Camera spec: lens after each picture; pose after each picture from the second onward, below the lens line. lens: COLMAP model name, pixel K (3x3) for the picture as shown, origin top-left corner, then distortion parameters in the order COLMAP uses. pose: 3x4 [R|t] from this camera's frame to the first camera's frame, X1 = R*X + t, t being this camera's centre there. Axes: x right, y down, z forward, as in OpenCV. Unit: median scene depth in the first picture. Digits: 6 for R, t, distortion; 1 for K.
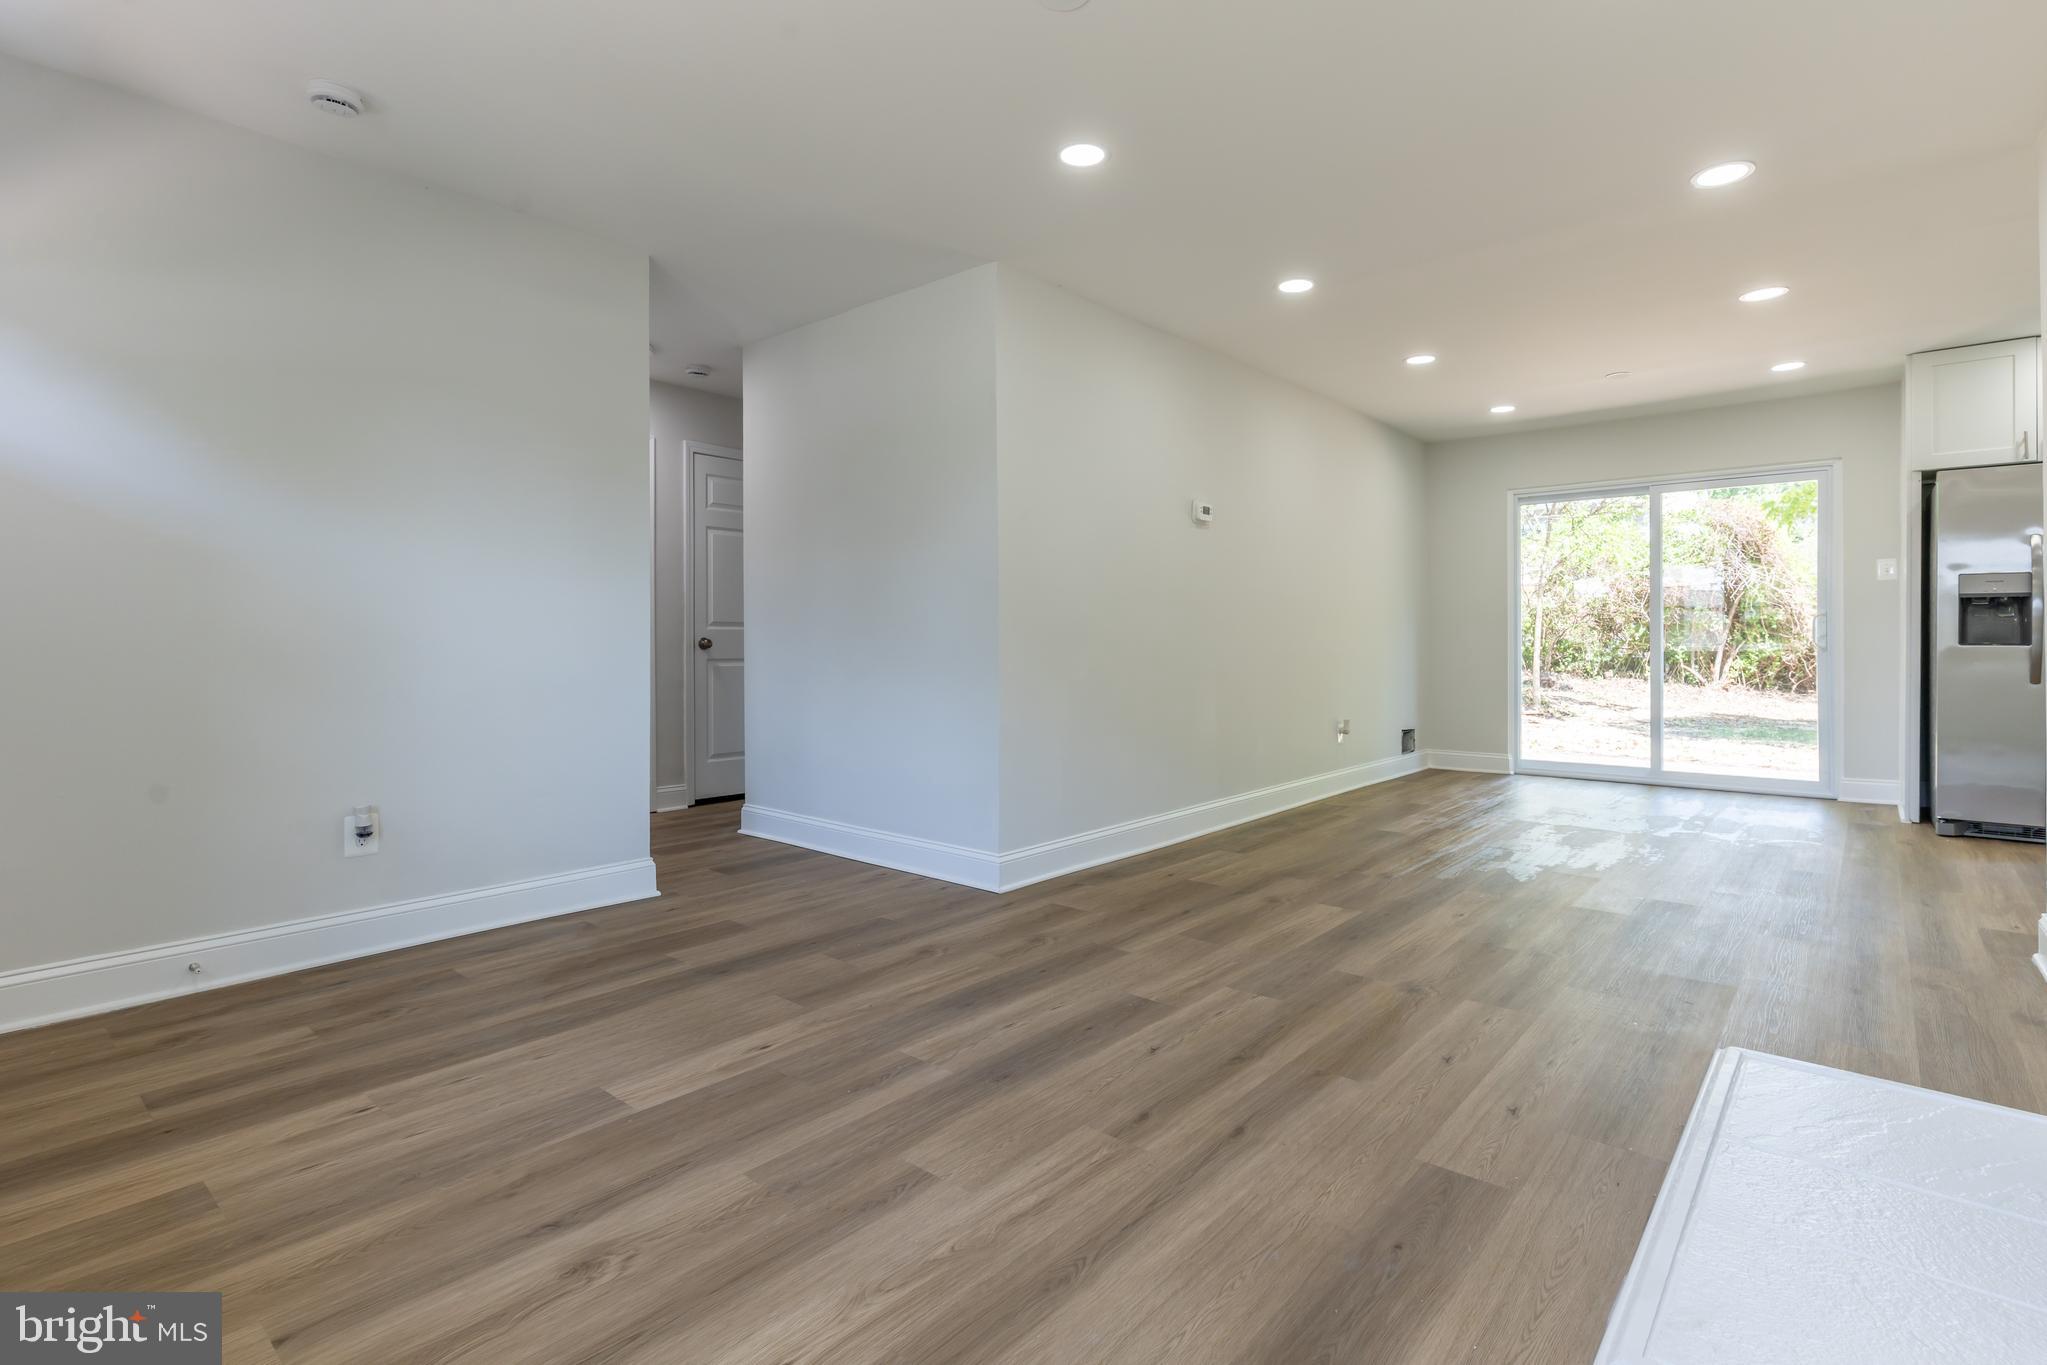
lens RADIAL K [[974.9, 0, 1023.2], [0, 974.9, 648.8], [0, 0, 1]] dist [-0.000217, -0.000309]
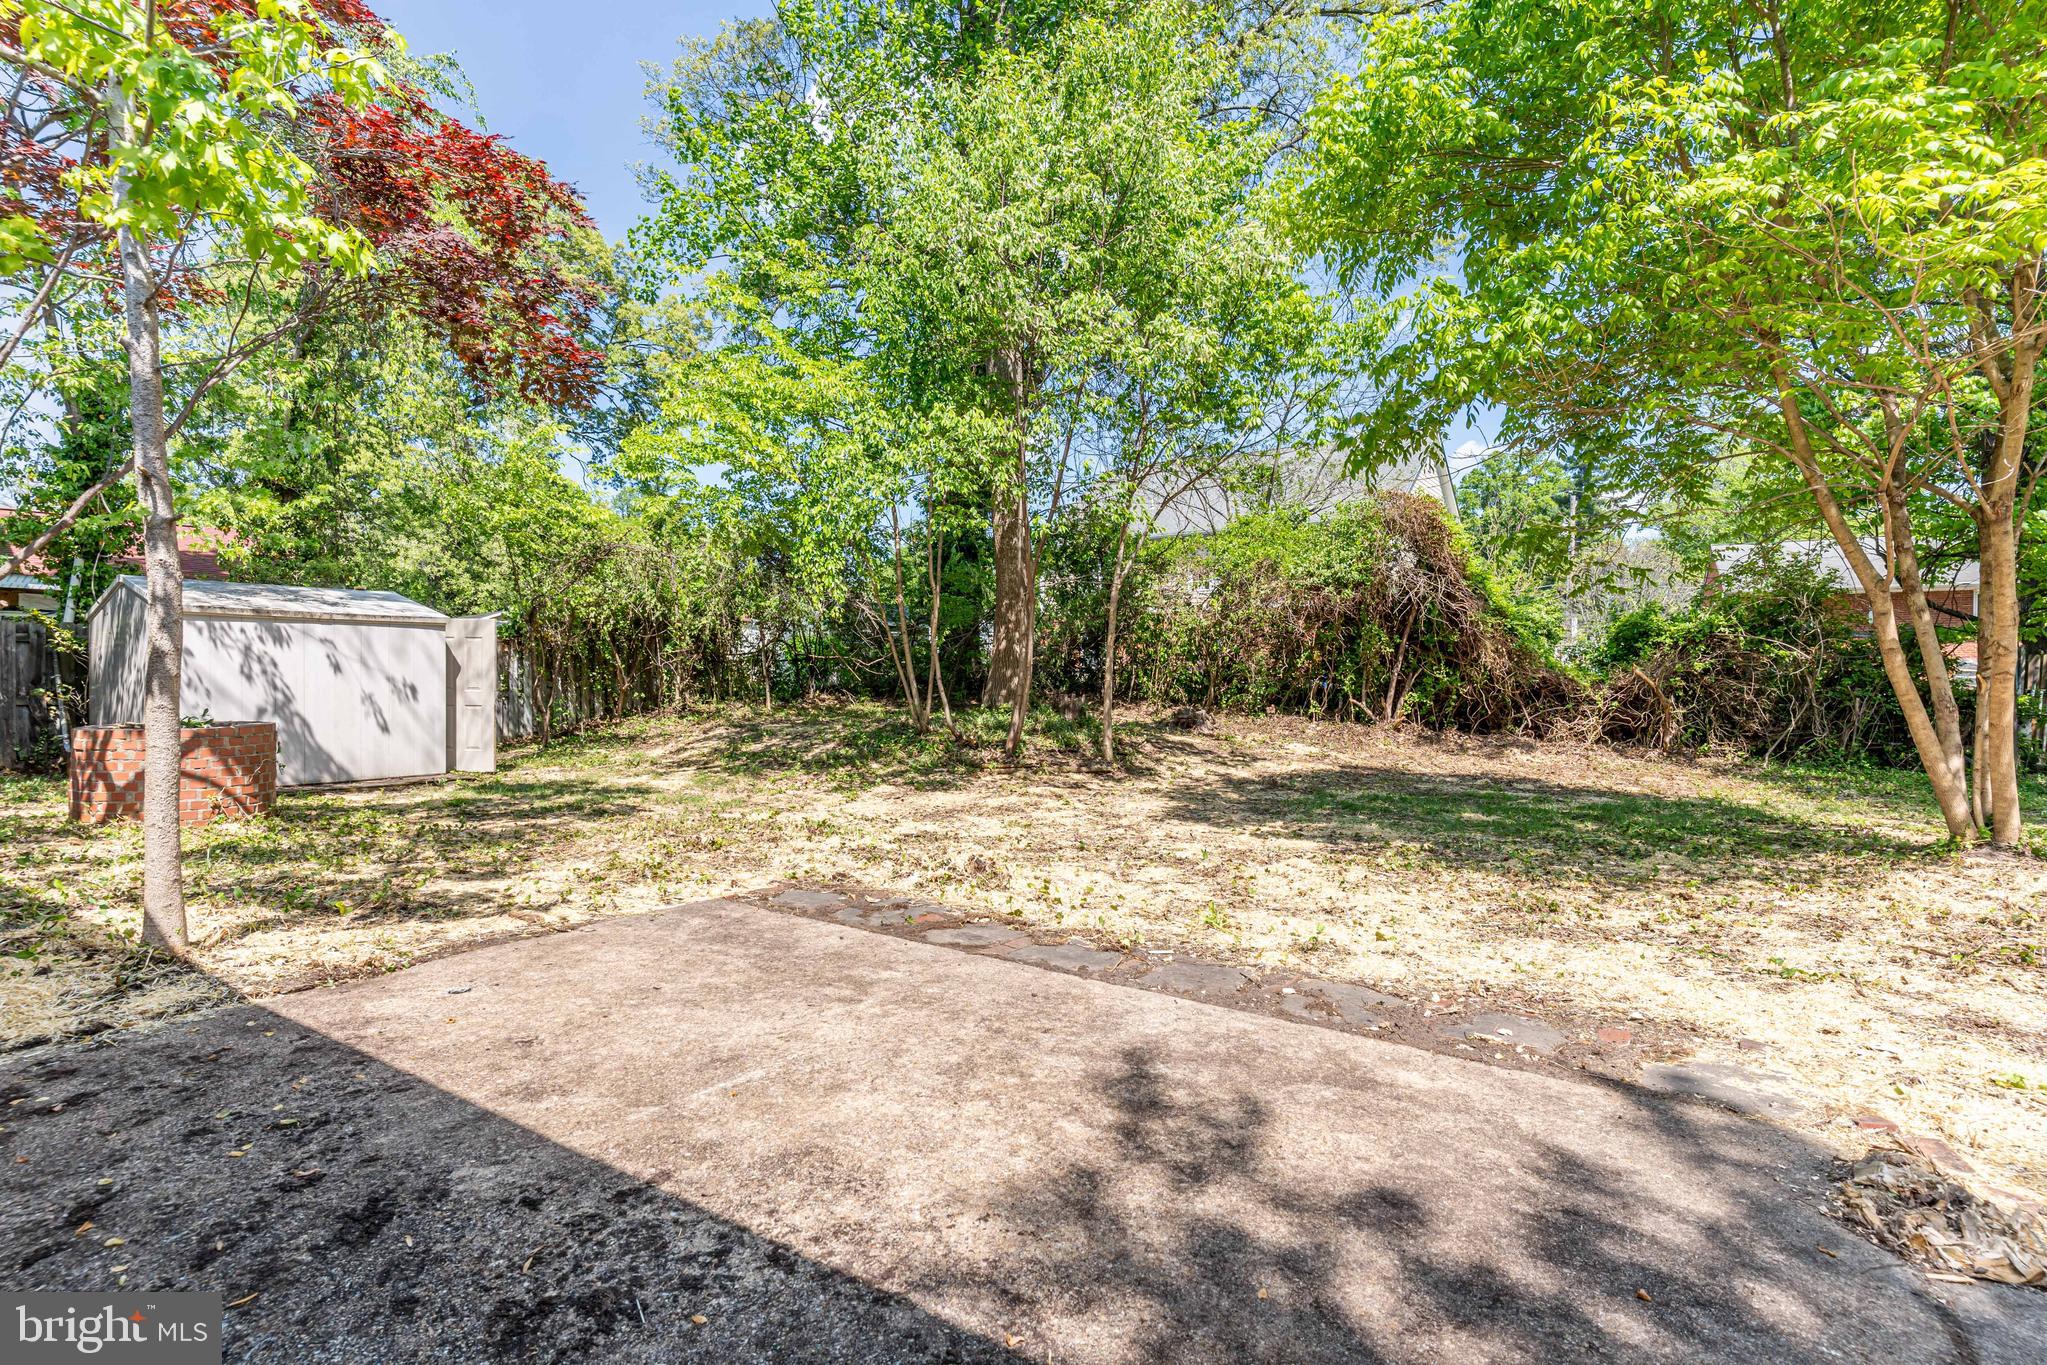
lens RADIAL K [[959.4, 0, 1026.9], [0, 959.4, 673.6], [0, 0, 1]] dist [-0.000924, -0.000070]
pose [[0.988867, 0.001999, 0.148787, 0.305148], [-0.001524, 0.999993, -0.003305, -0.000957], [-0.148792, 0.003042, 0.988864, 0.272786]]
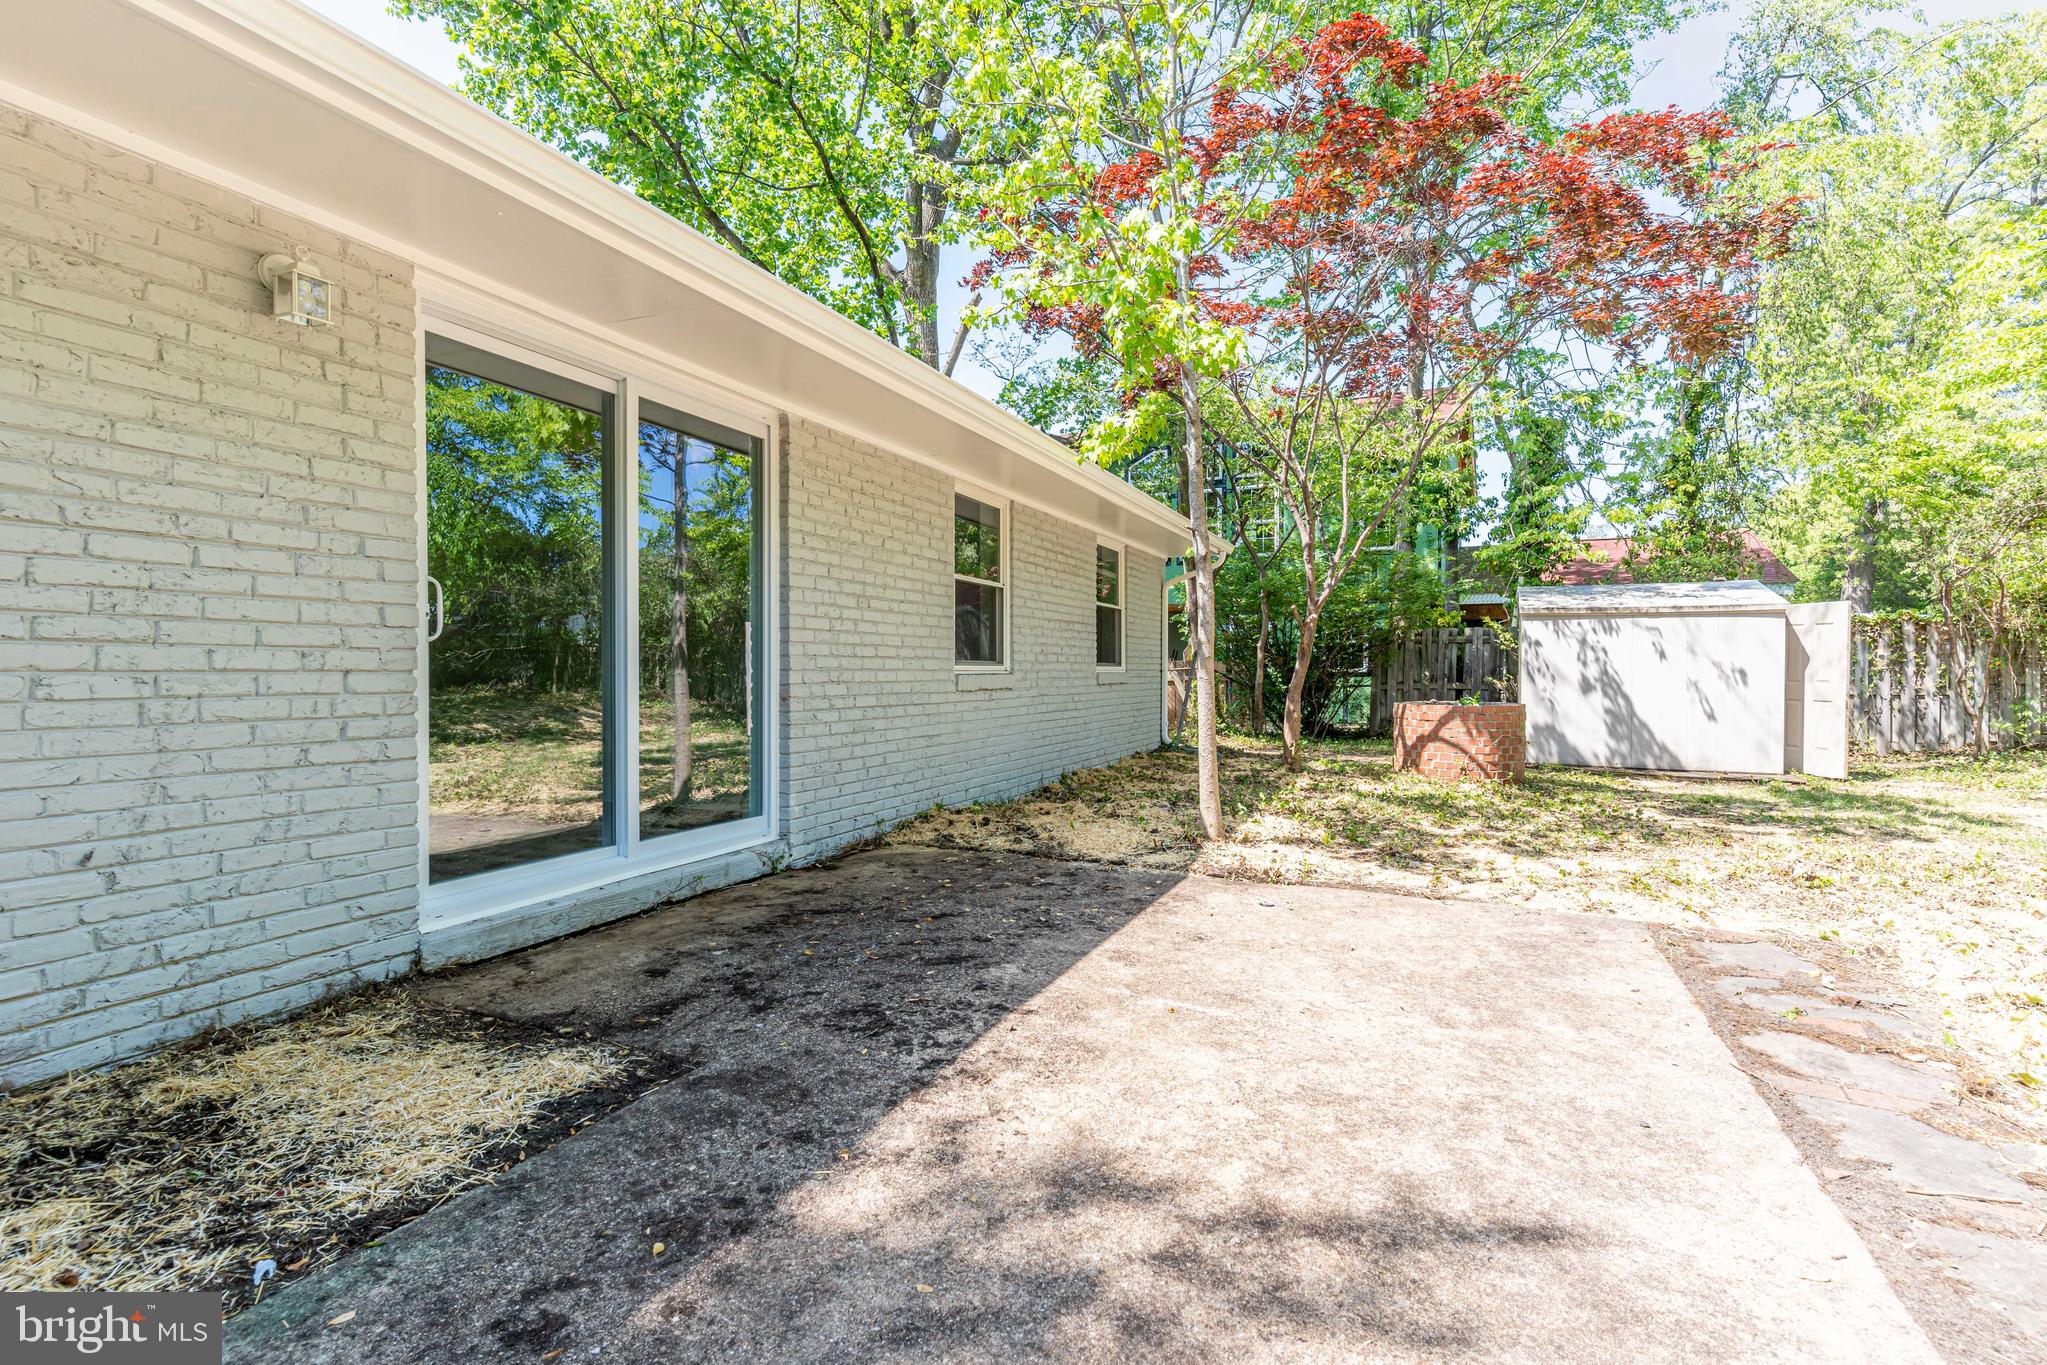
lens RADIAL K [[959.4, 0, 1026.9], [0, 959.4, 673.6], [0, 0, 1]] dist [-0.000924, -0.000070]
pose [[0.309753, 0.006403, -0.950795, 0.412229], [-0.005688, 0.999972, 0.004881, 0.002310], [0.950800, 0.003896, 0.309781, 0.334920]]
